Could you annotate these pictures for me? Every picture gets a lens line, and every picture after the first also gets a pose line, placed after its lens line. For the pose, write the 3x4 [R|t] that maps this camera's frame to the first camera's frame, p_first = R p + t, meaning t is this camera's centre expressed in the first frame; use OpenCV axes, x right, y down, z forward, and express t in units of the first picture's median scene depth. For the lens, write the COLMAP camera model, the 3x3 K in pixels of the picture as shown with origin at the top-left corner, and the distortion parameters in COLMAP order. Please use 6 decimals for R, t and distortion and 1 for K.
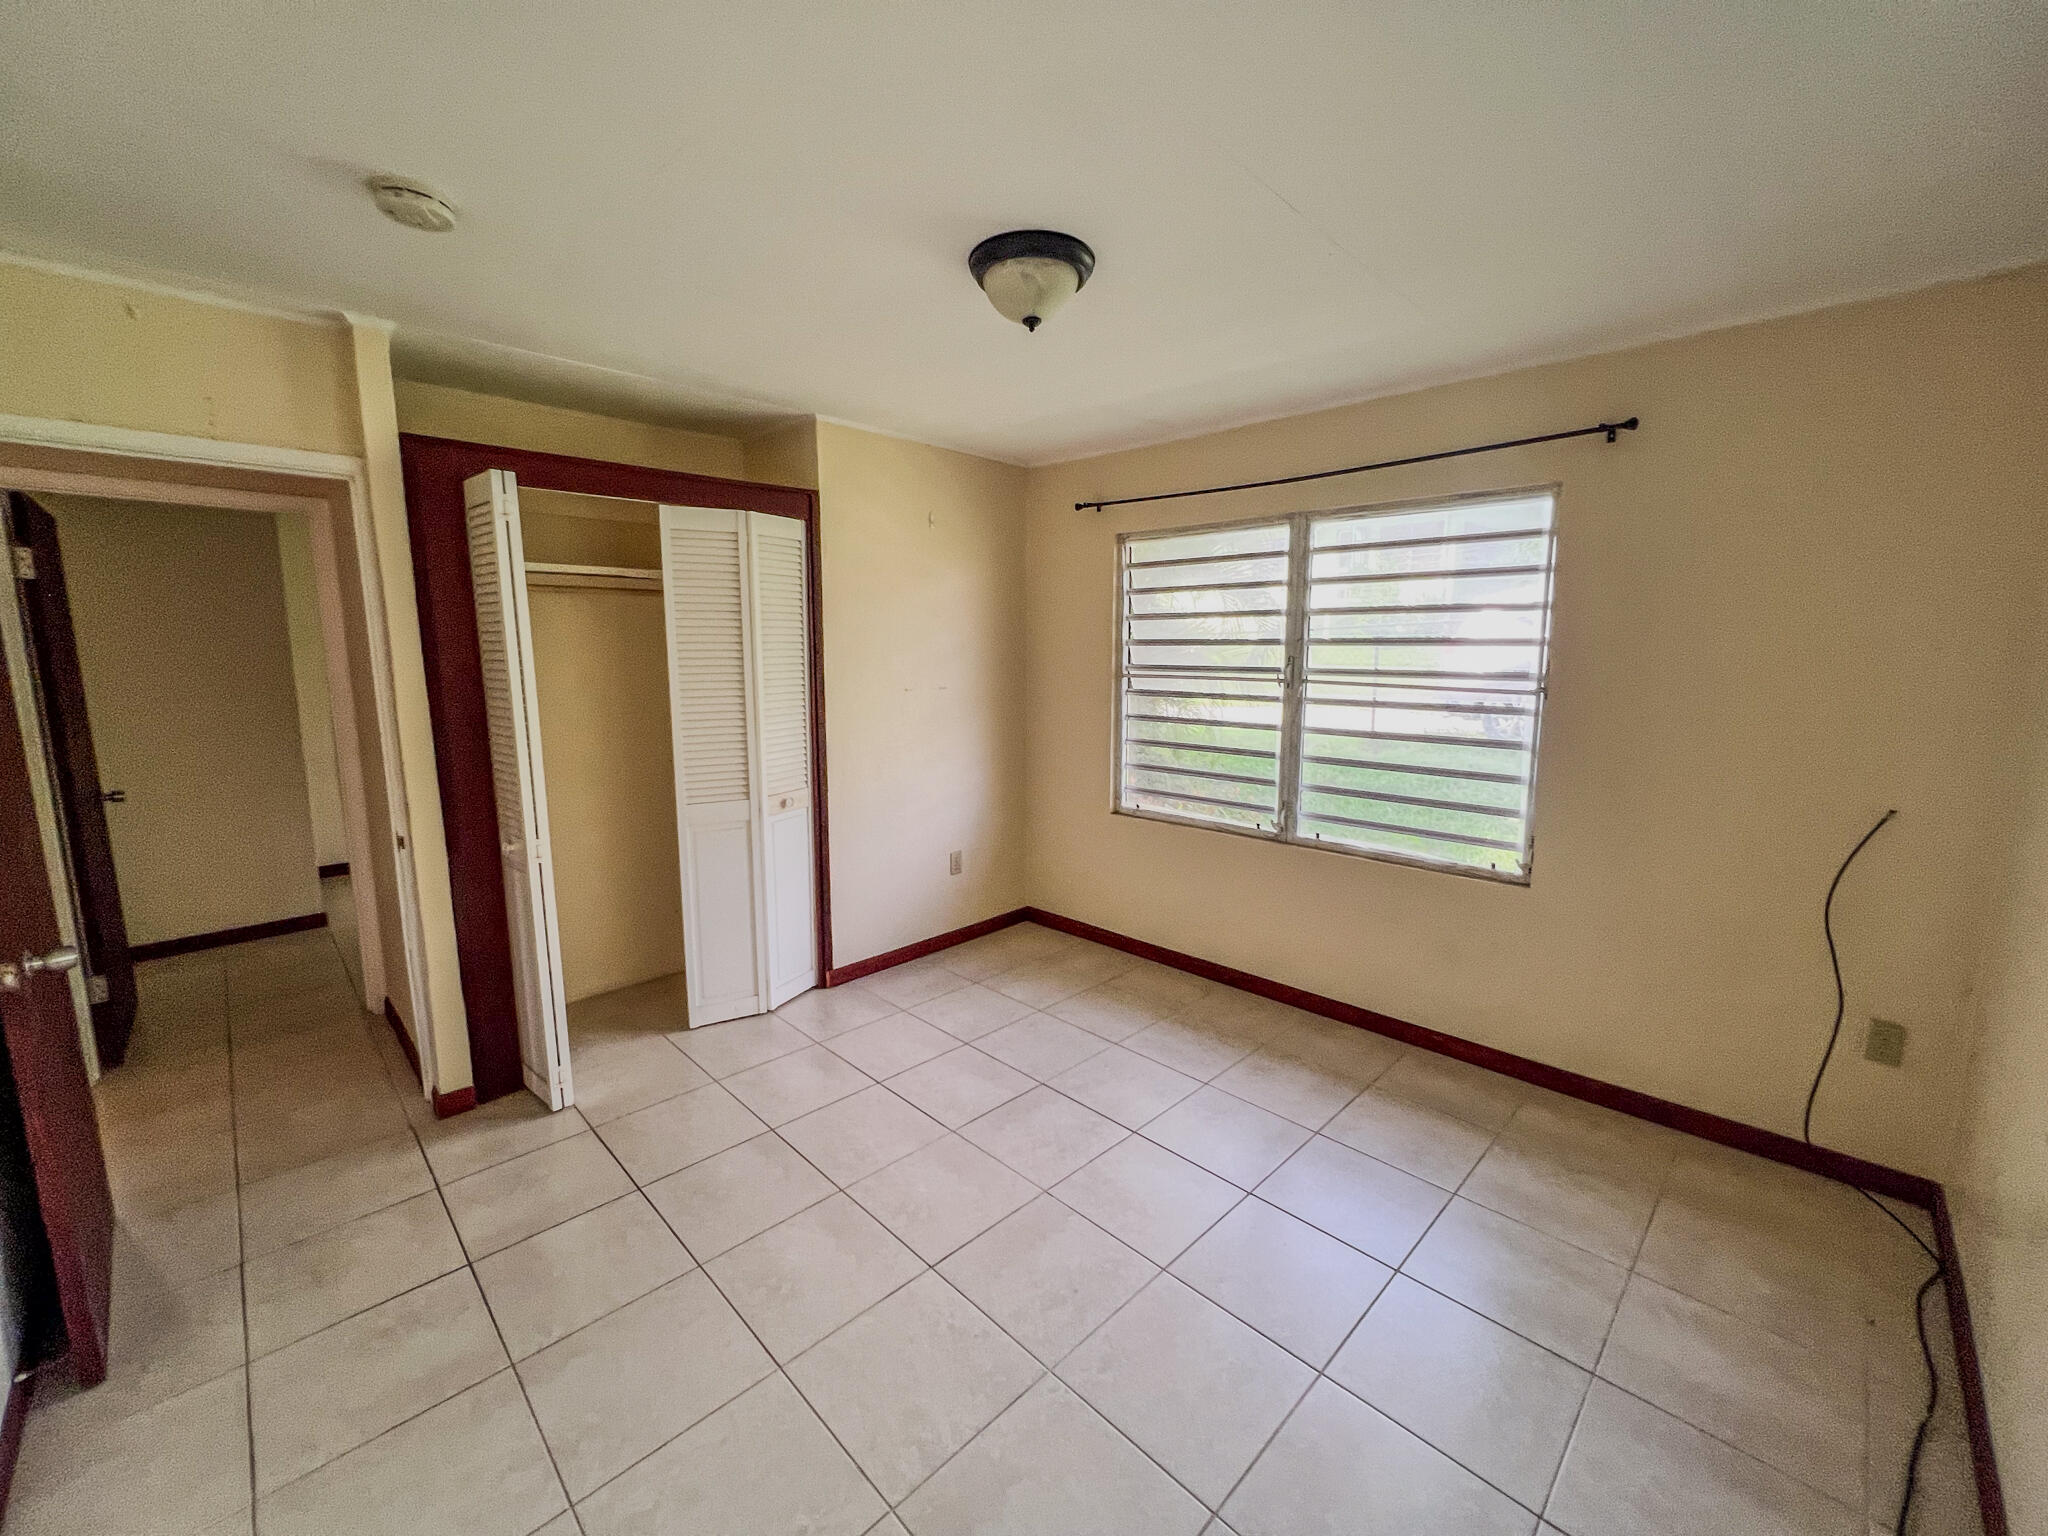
lens RADIAL K [[823.3, 0, 1021.4], [0, 823.3, 769.5], [0, 0, 1]] dist [0.001292, -0.000116]
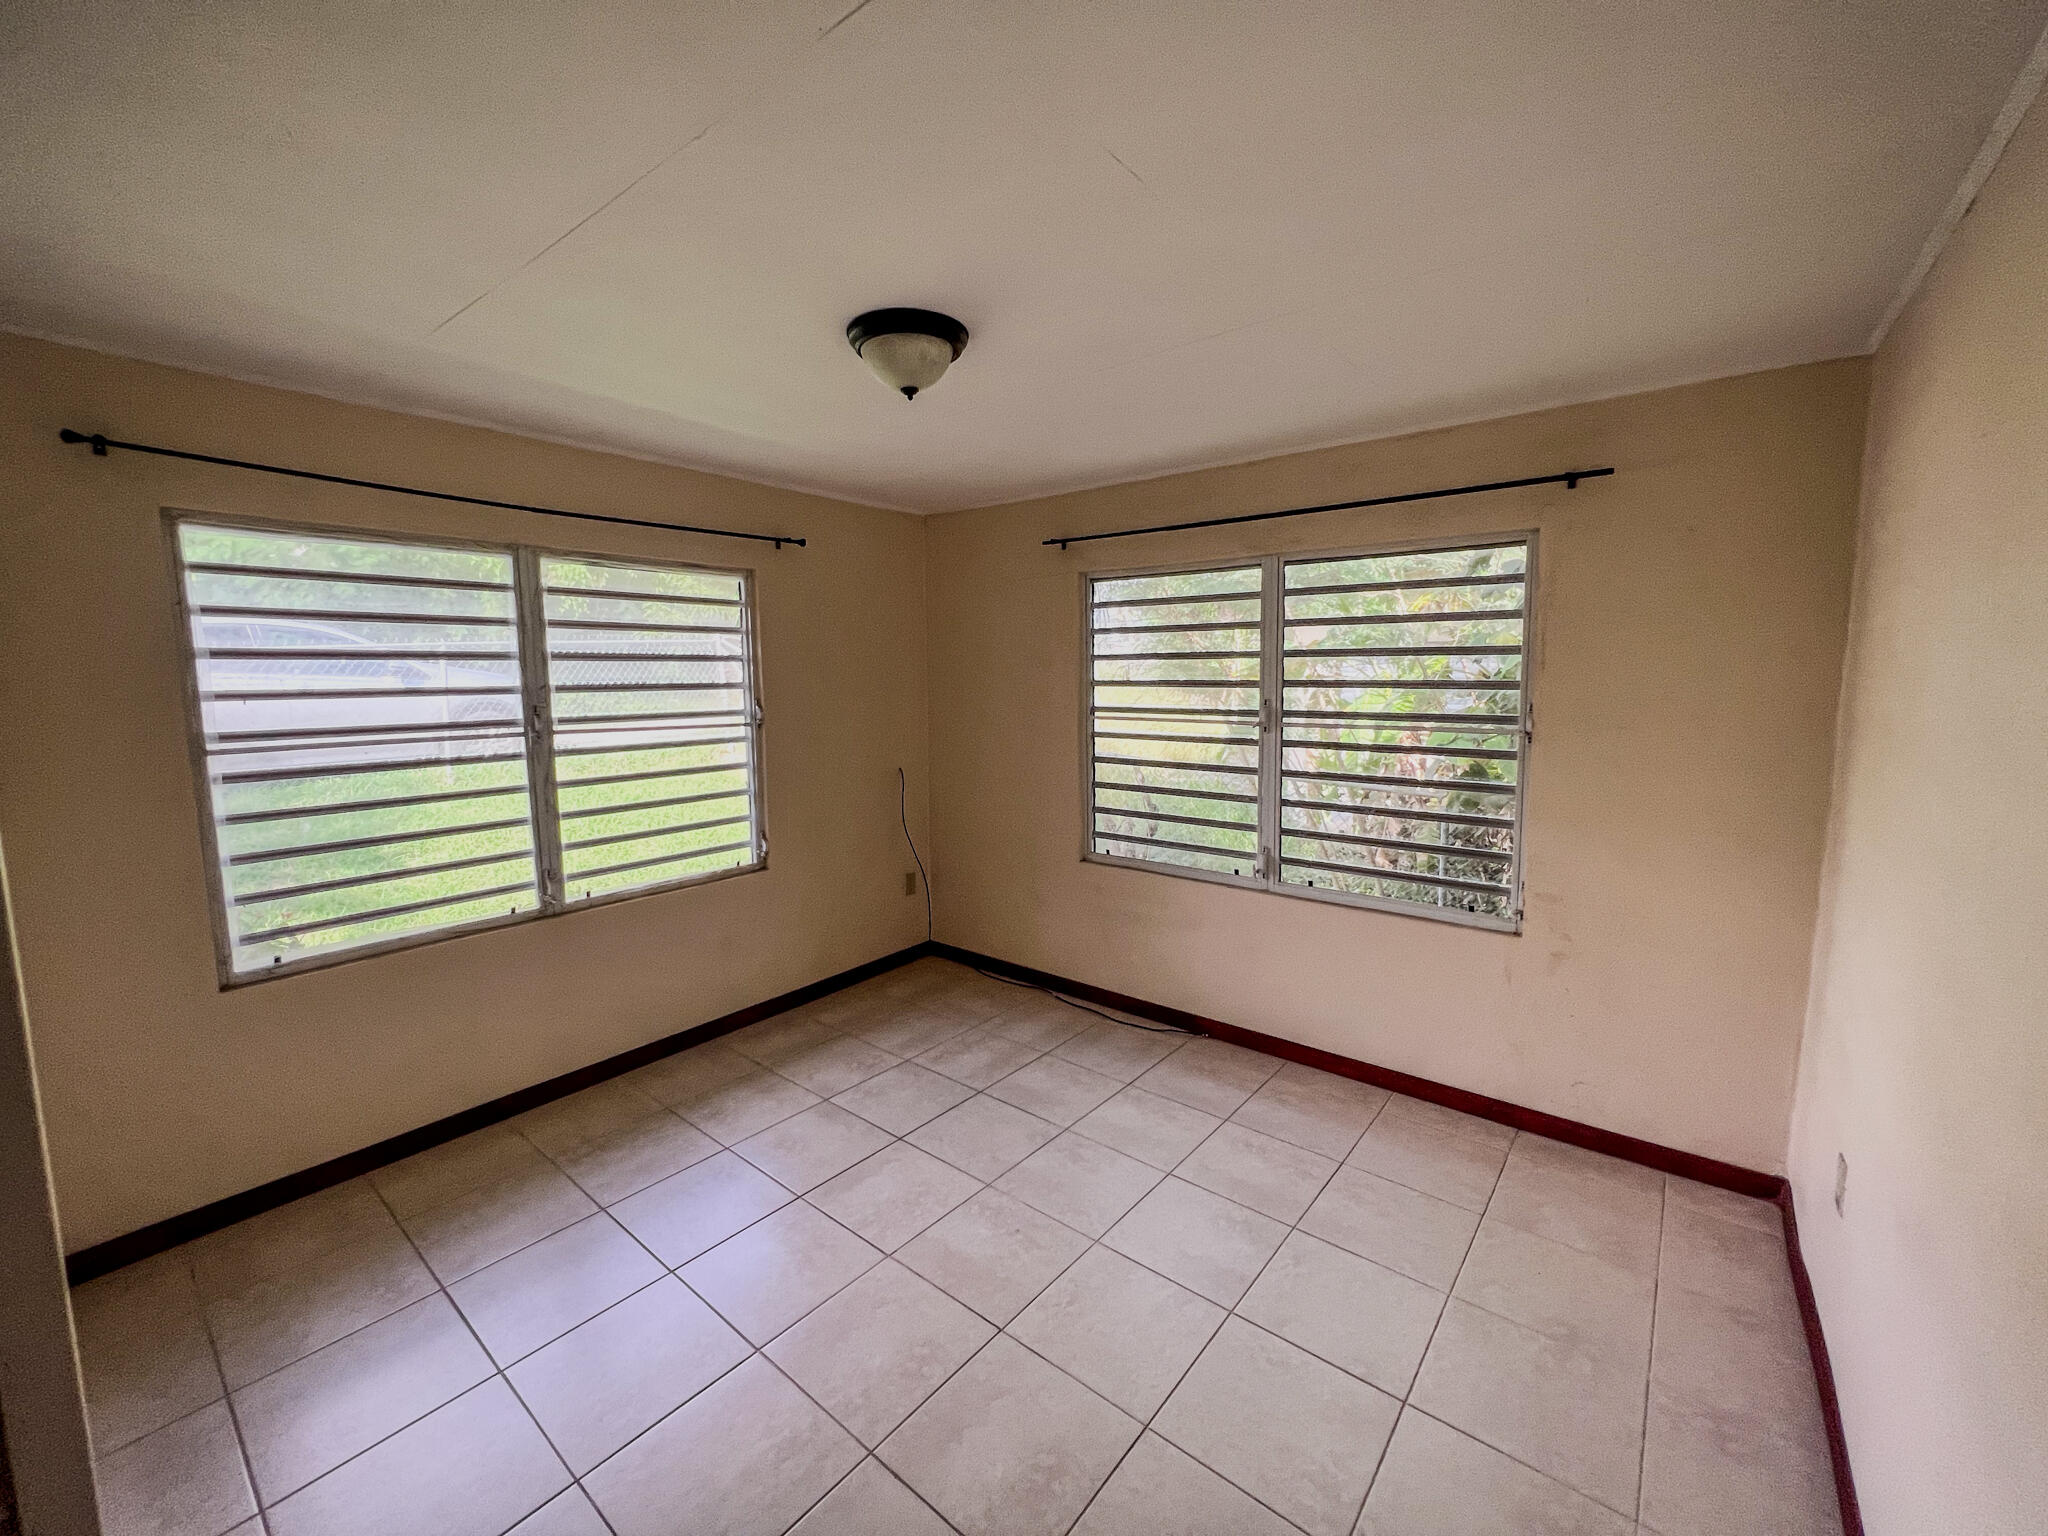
lens RADIAL K [[823.3, 0, 1021.4], [0, 823.3, 769.5], [0, 0, 1]] dist [0.001292, -0.000116]
pose [[-0.105106, -0.108908, 0.988480, -0.692609], [0.164963, 0.978305, 0.125327, -0.108396], [-0.980683, 0.176235, -0.084860, 0.657463]]
